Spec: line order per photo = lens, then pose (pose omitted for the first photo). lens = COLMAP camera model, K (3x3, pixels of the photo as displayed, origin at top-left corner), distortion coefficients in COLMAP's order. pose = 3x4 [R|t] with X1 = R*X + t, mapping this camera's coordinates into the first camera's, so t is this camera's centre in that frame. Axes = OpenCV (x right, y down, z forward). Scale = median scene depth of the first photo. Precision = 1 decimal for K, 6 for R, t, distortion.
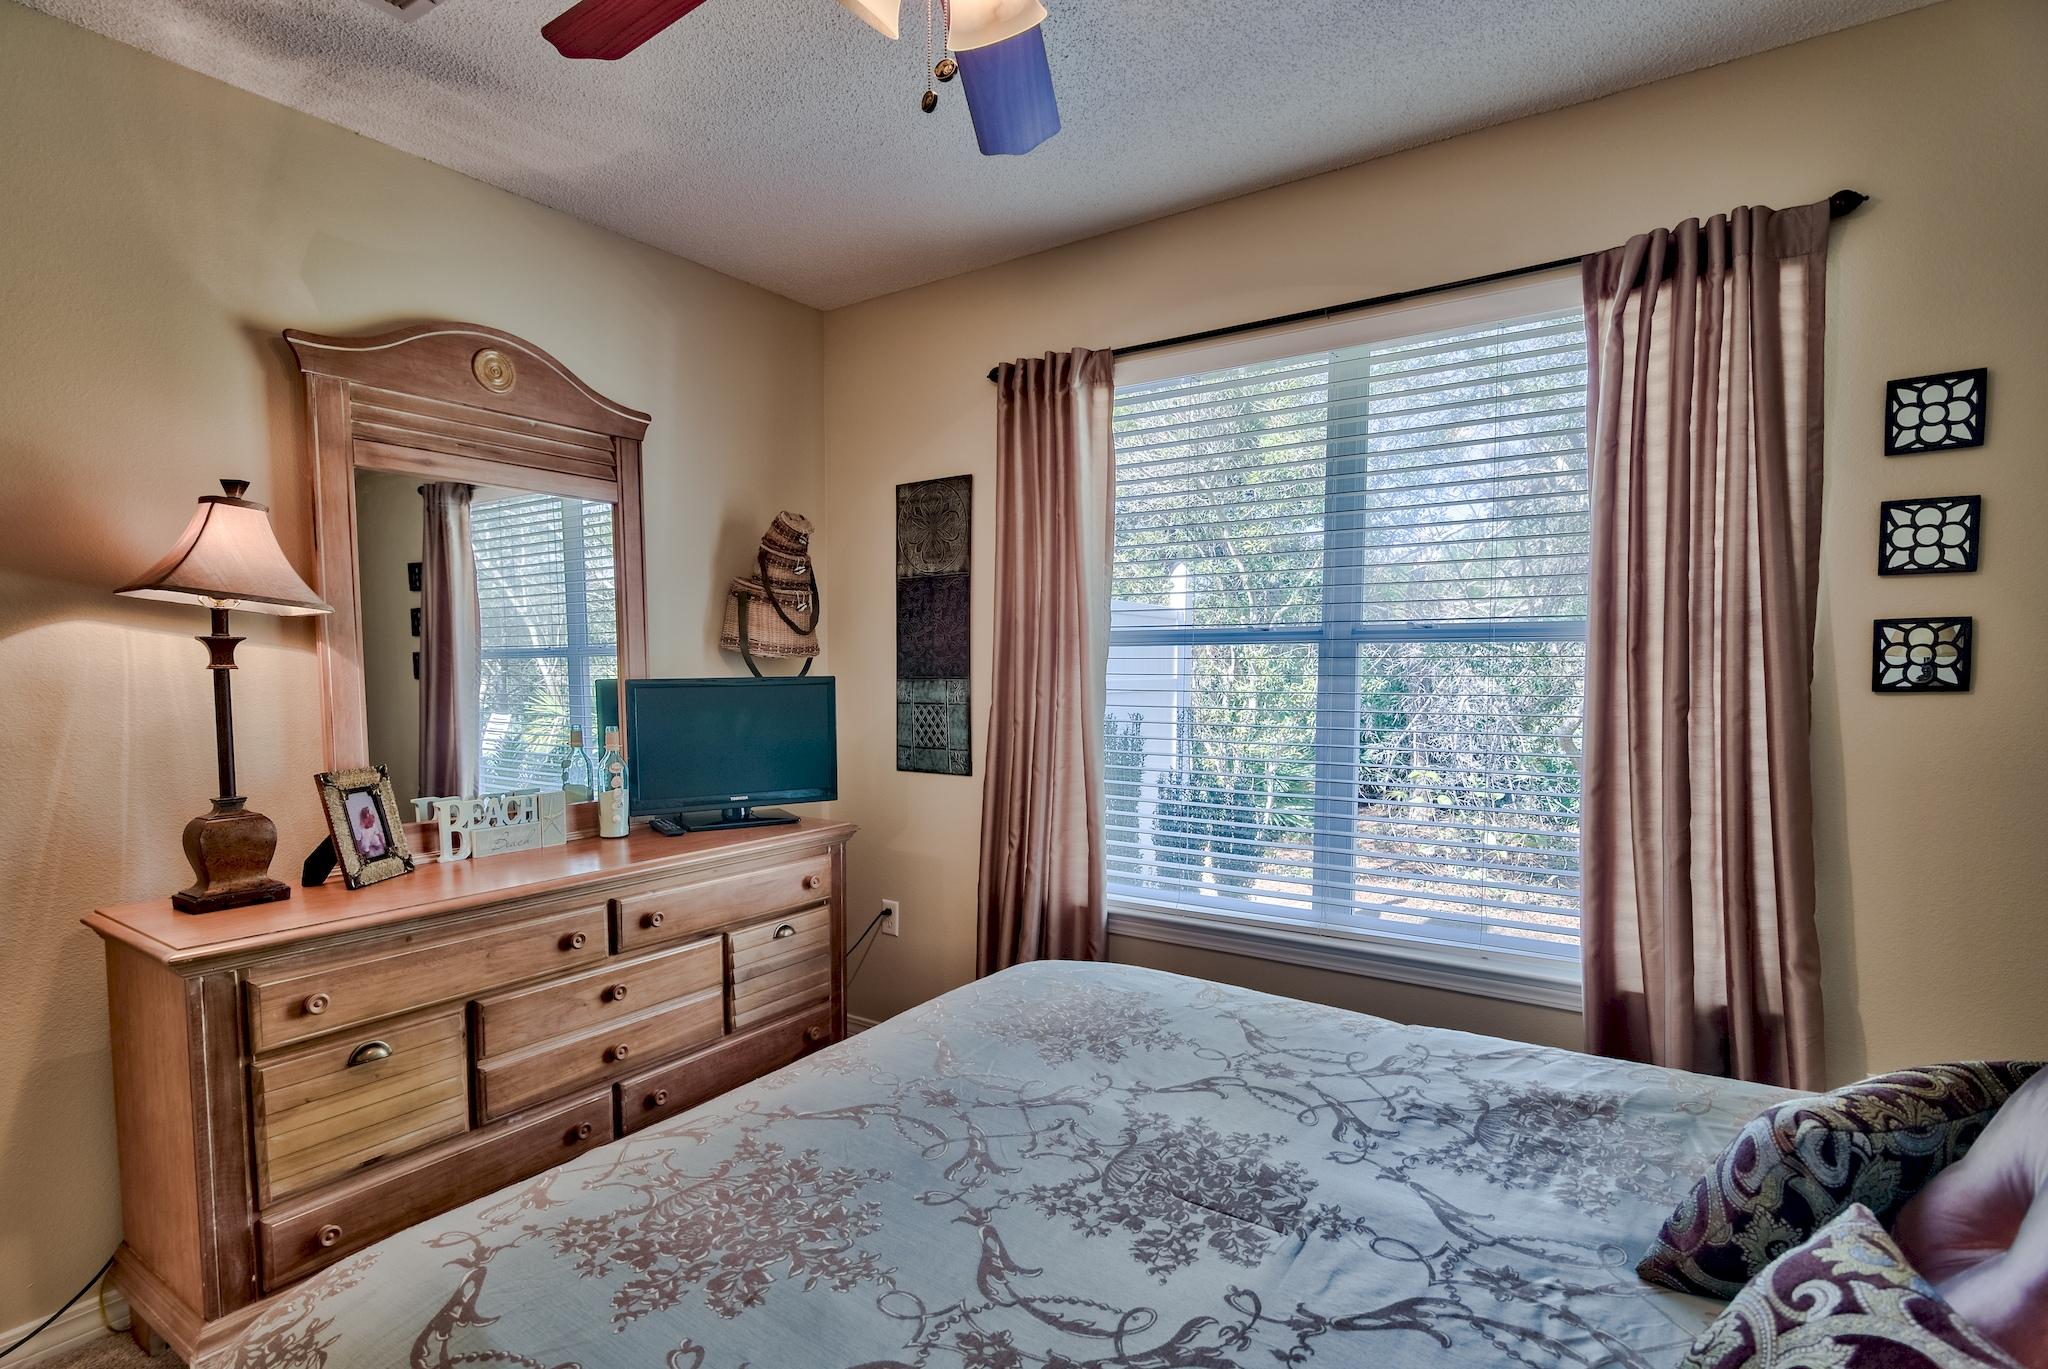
lens RADIAL K [[1012.7, 0, 1025.6], [0, 1012.7, 711.3], [0, 0, 1]] dist [0.000126, 0.000207]
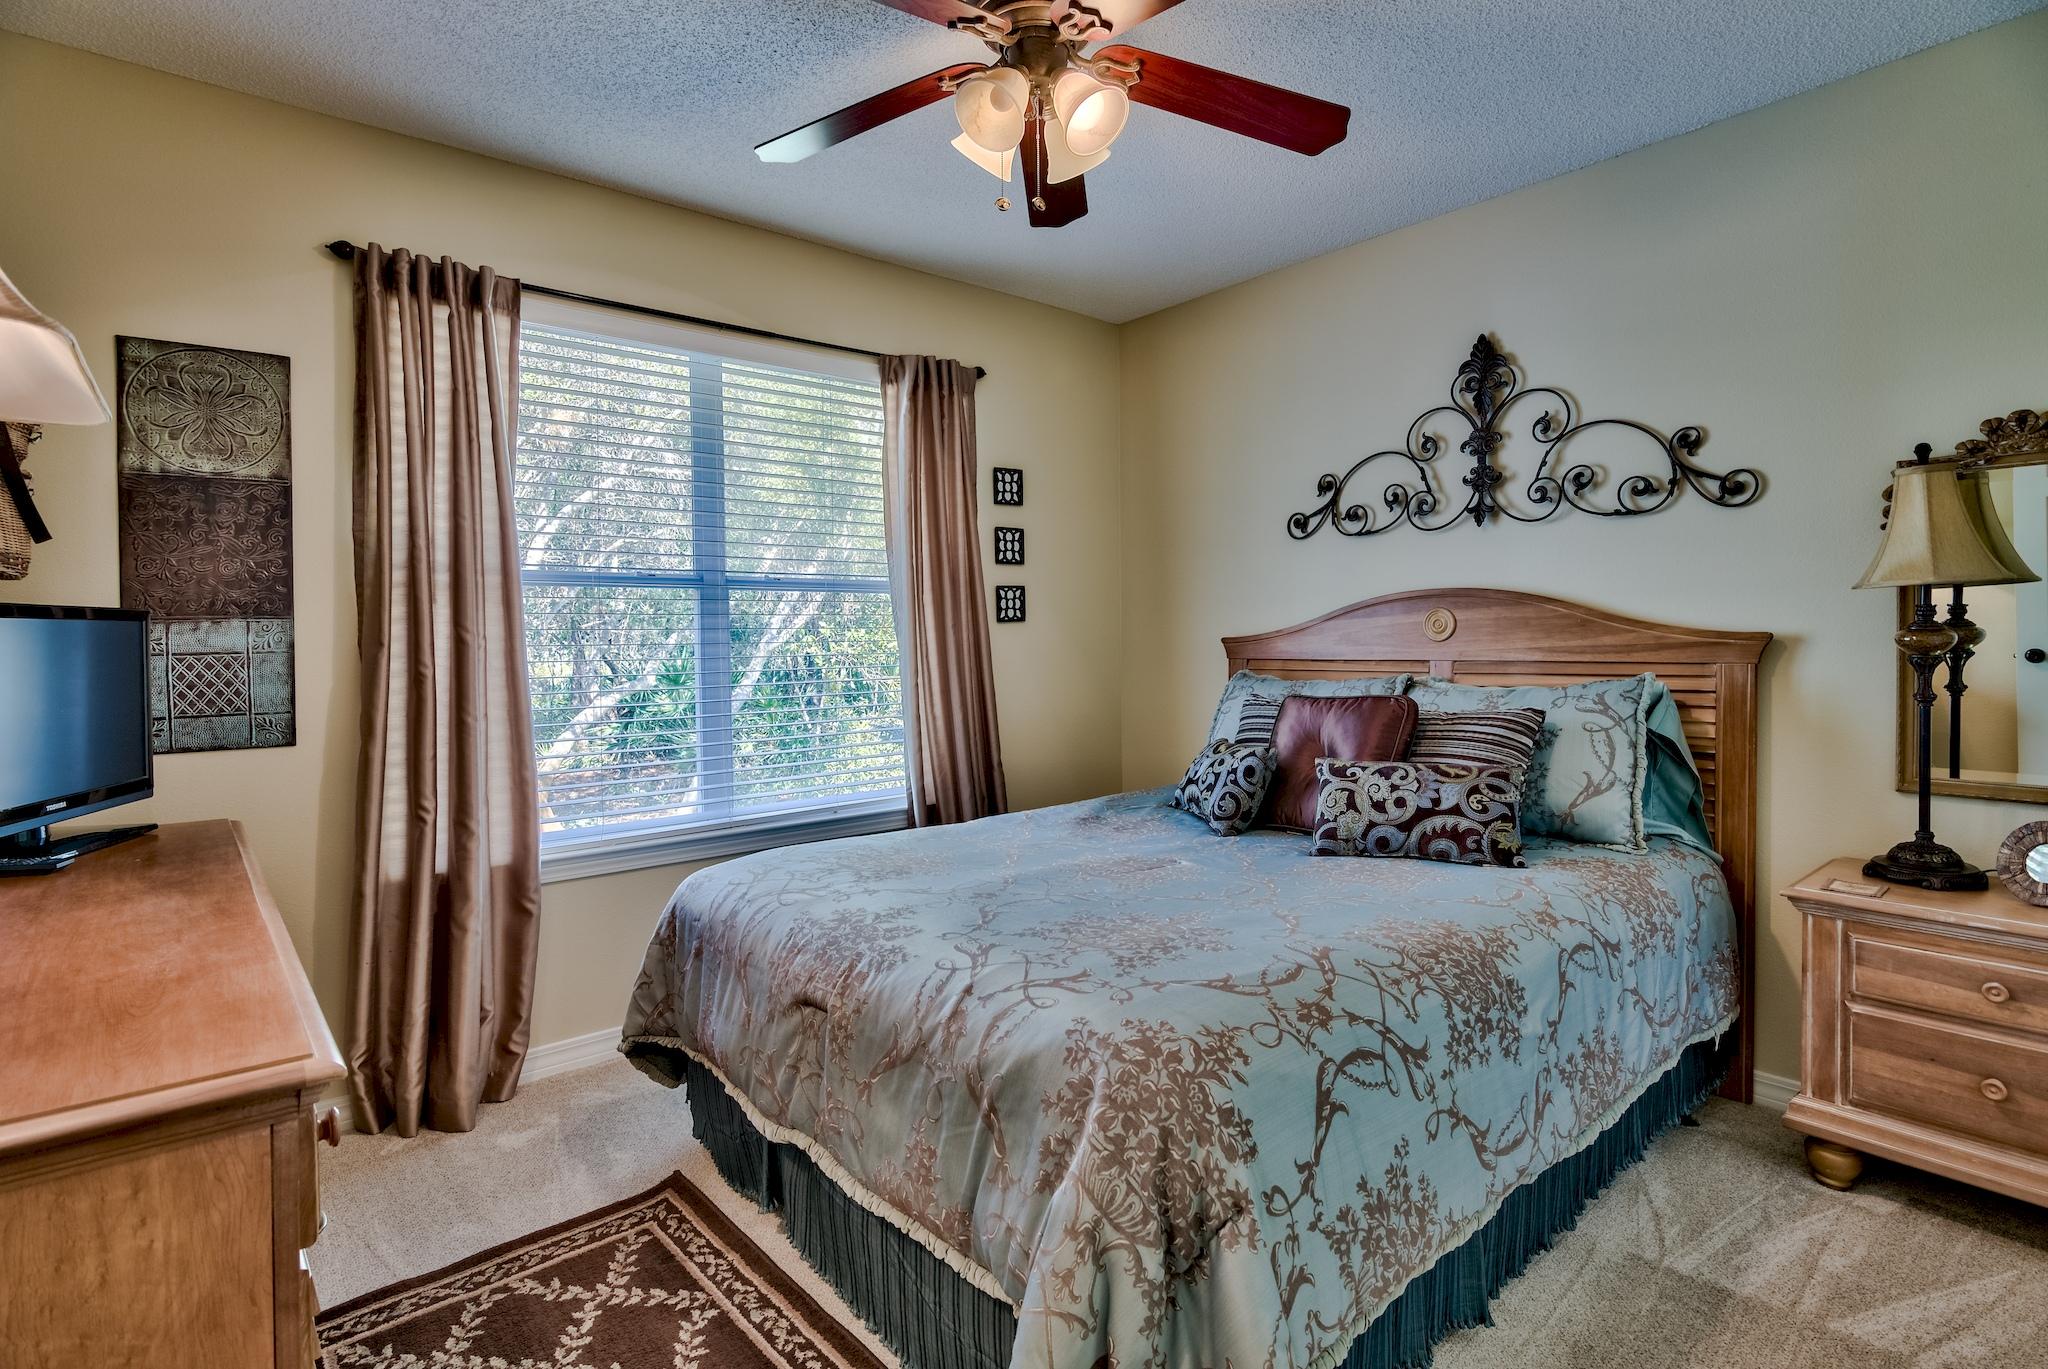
lens RADIAL K [[1006.0, 0, 1041.3], [0, 1006.0, 645.6], [0, 0, 1]] dist [-0.001623, 0.000111]
pose [[0.255038, -0.017428, 0.966774, -0.751419], [0.051390, 0.998669, 0.004446, 0.016945], [-0.965565, 0.048549, 0.255594, 0.292026]]
